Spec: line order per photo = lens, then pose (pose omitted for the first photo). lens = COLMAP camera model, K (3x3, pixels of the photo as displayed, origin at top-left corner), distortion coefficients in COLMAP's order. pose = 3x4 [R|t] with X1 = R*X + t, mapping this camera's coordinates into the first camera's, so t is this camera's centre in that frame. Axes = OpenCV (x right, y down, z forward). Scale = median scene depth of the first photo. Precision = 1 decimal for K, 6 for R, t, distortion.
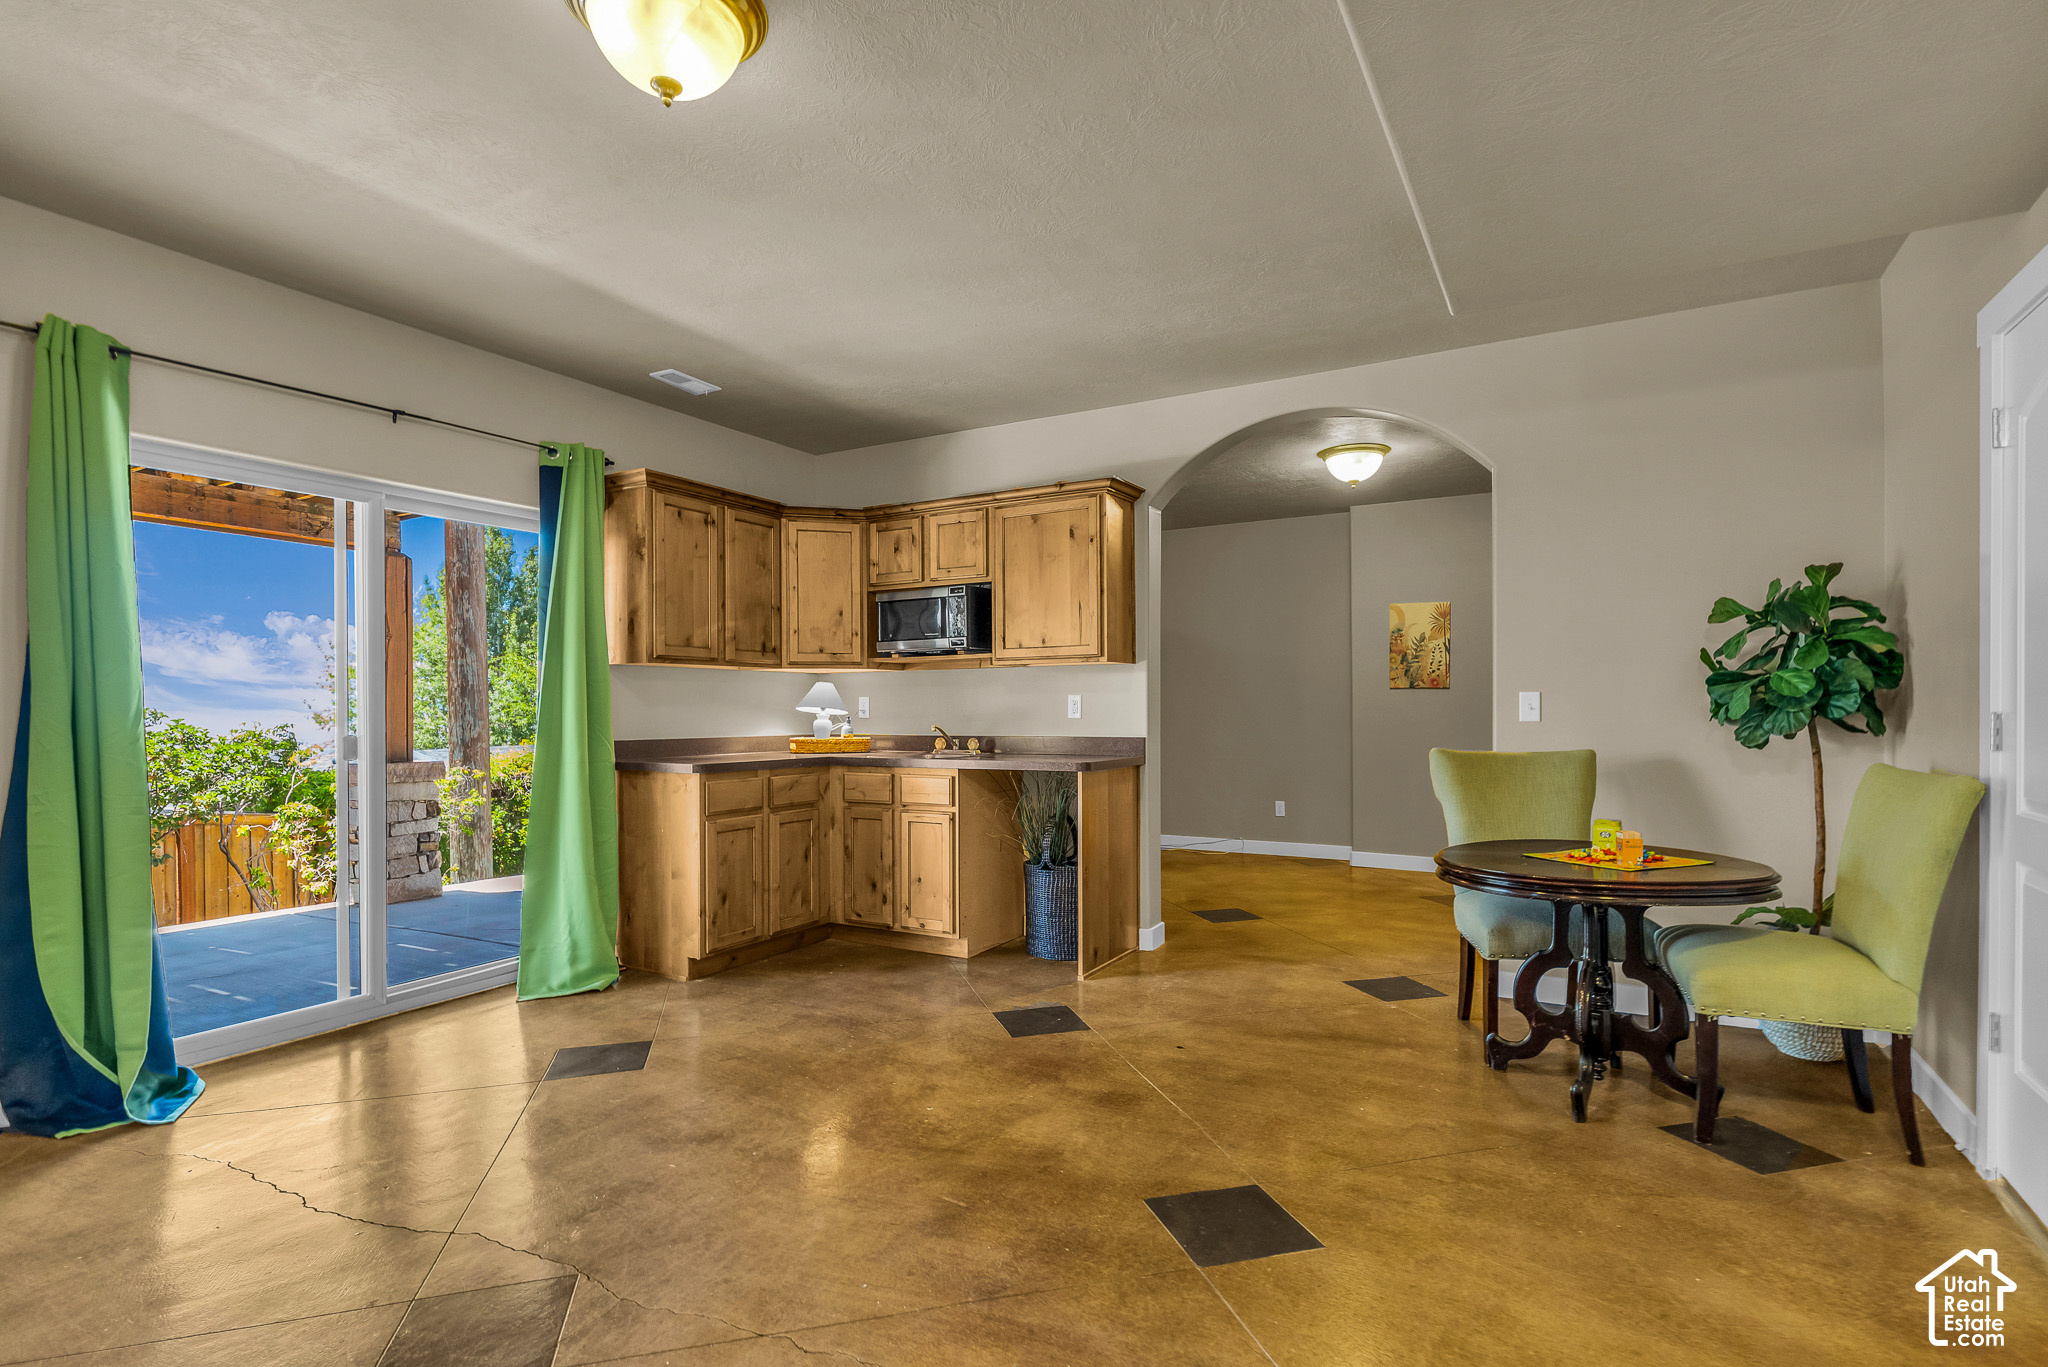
lens RADIAL K [[990.4, 0, 1045.3], [0, 990.4, 704.7], [0, 0, 1]] dist [0.002598, -0.000145]
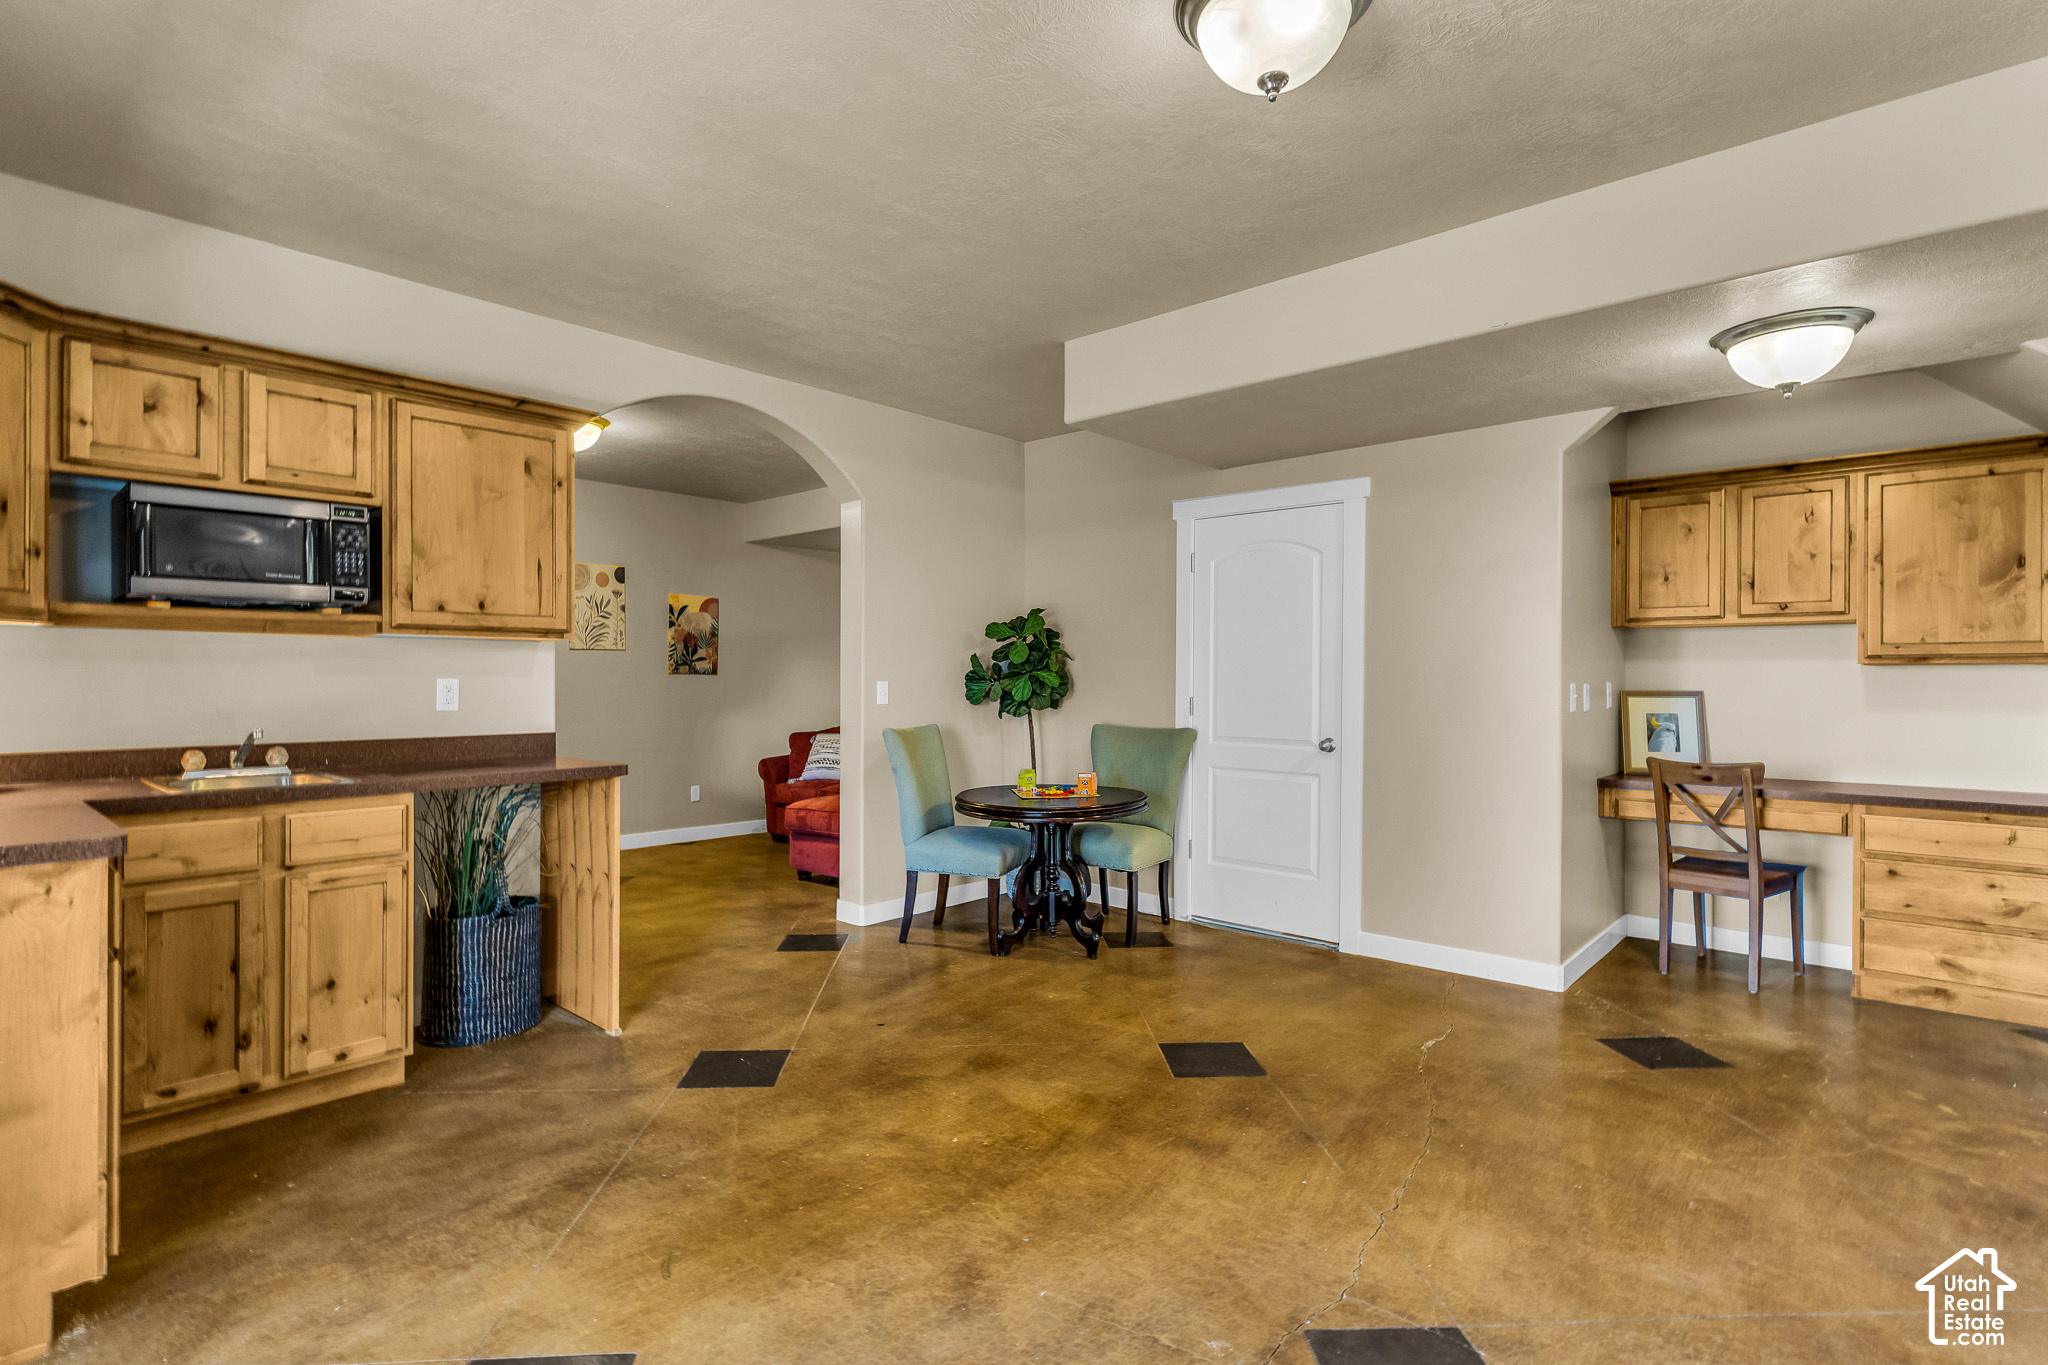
lens RADIAL K [[990.4, 0, 1024.3], [0, 990.4, 675.4], [0, 0, 1]] dist [0.002598, -0.000145]
pose [[0.239335, 0.008616, 0.970899, -0.804678], [-0.006416, 0.999953, -0.007293, -0.013302], [-0.970916, -0.004484, 0.239379, 0.581170]]
